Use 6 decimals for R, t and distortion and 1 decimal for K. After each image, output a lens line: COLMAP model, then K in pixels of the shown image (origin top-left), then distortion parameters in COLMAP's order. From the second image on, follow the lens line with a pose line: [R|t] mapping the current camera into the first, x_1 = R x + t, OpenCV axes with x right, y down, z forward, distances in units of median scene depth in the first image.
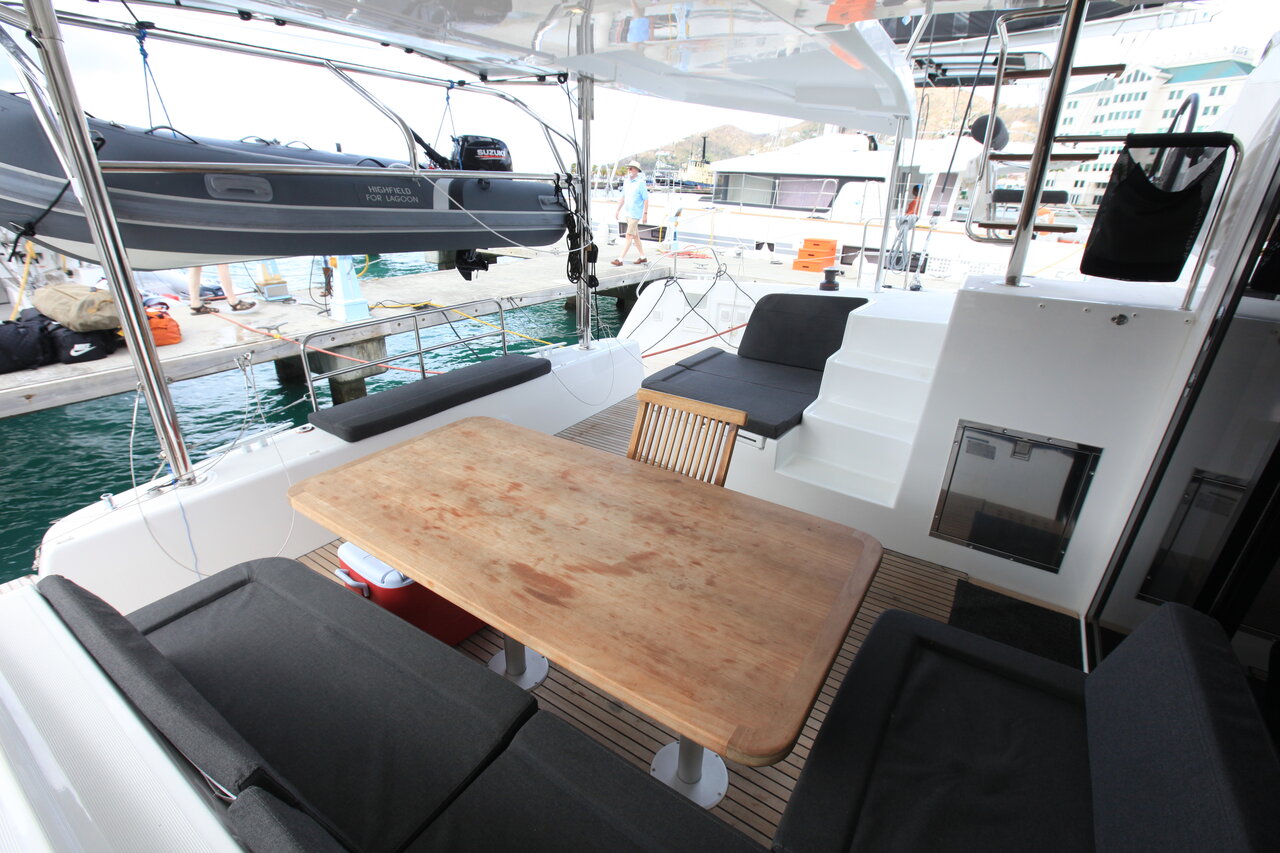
lens RADIAL K [[574.6, 0, 628.3], [0, 574.6, 424.7], [0, 0, 1]] dist [-0.045567, 0.016143]
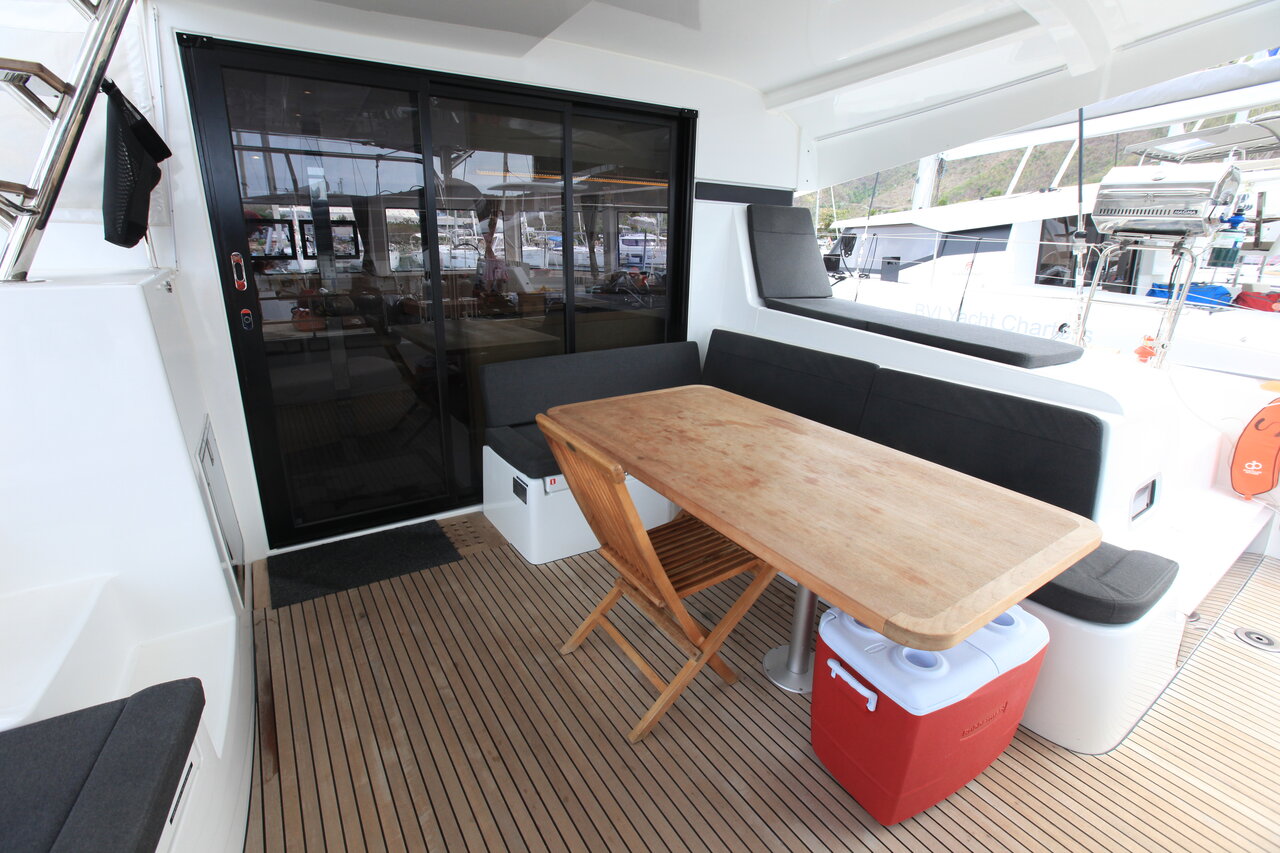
lens RADIAL K [[574.6, 0, 628.3], [0, 574.6, 424.7], [0, 0, 1]] dist [-0.045567, 0.016143]
pose [[-0.919397, -0.156257, 0.360962, -0.229795], [0.119659, 0.763093, 0.635115, -0.545691], [-0.374689, 0.627115, -0.682887, 1.581623]]
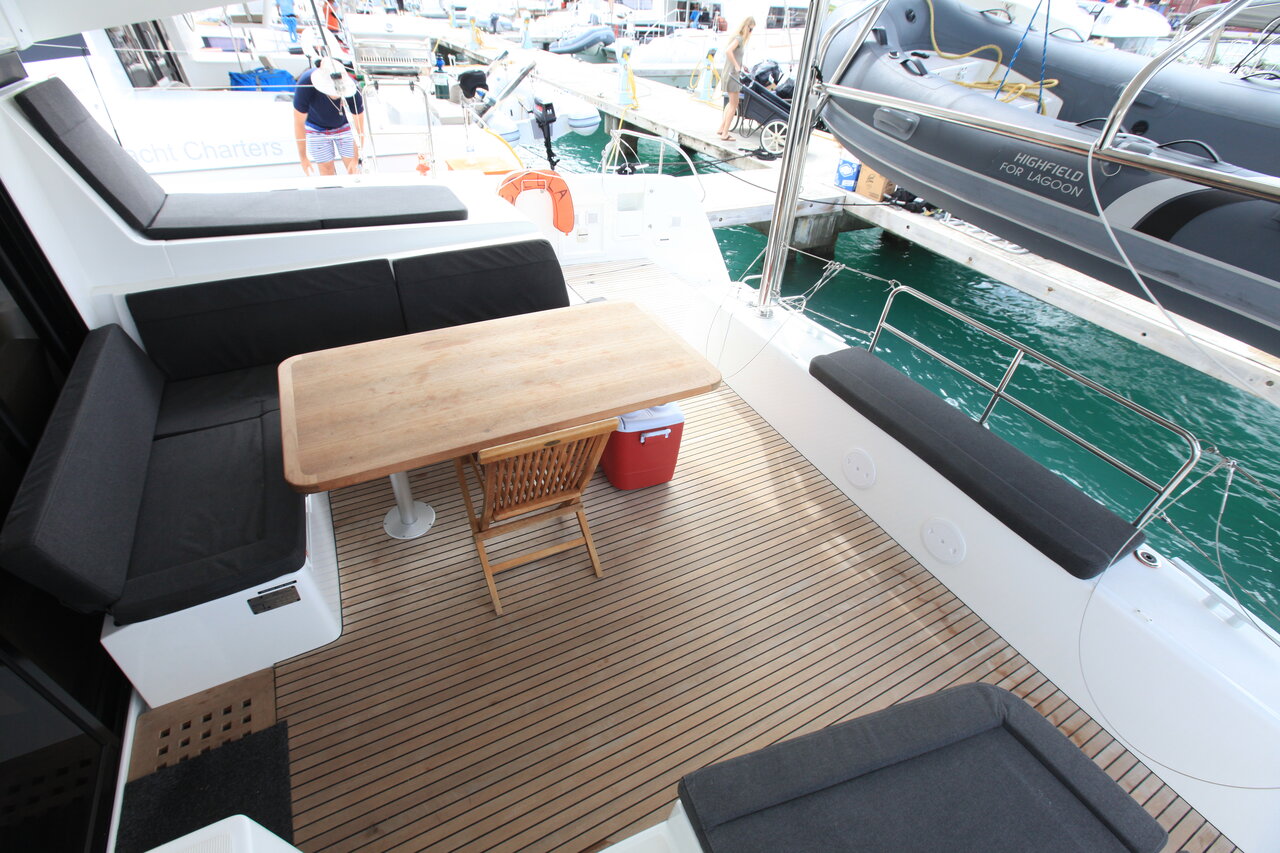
lens RADIAL K [[574.6, 0, 628.3], [0, 574.6, 424.7], [0, 0, 1]] dist [-0.045567, 0.016143]
pose [[-0.478644, 0.501265, -0.720856, 0.702274], [-0.393647, 0.611357, 0.686502, -0.726155], [0.784820, 0.612353, -0.095301, 1.260993]]
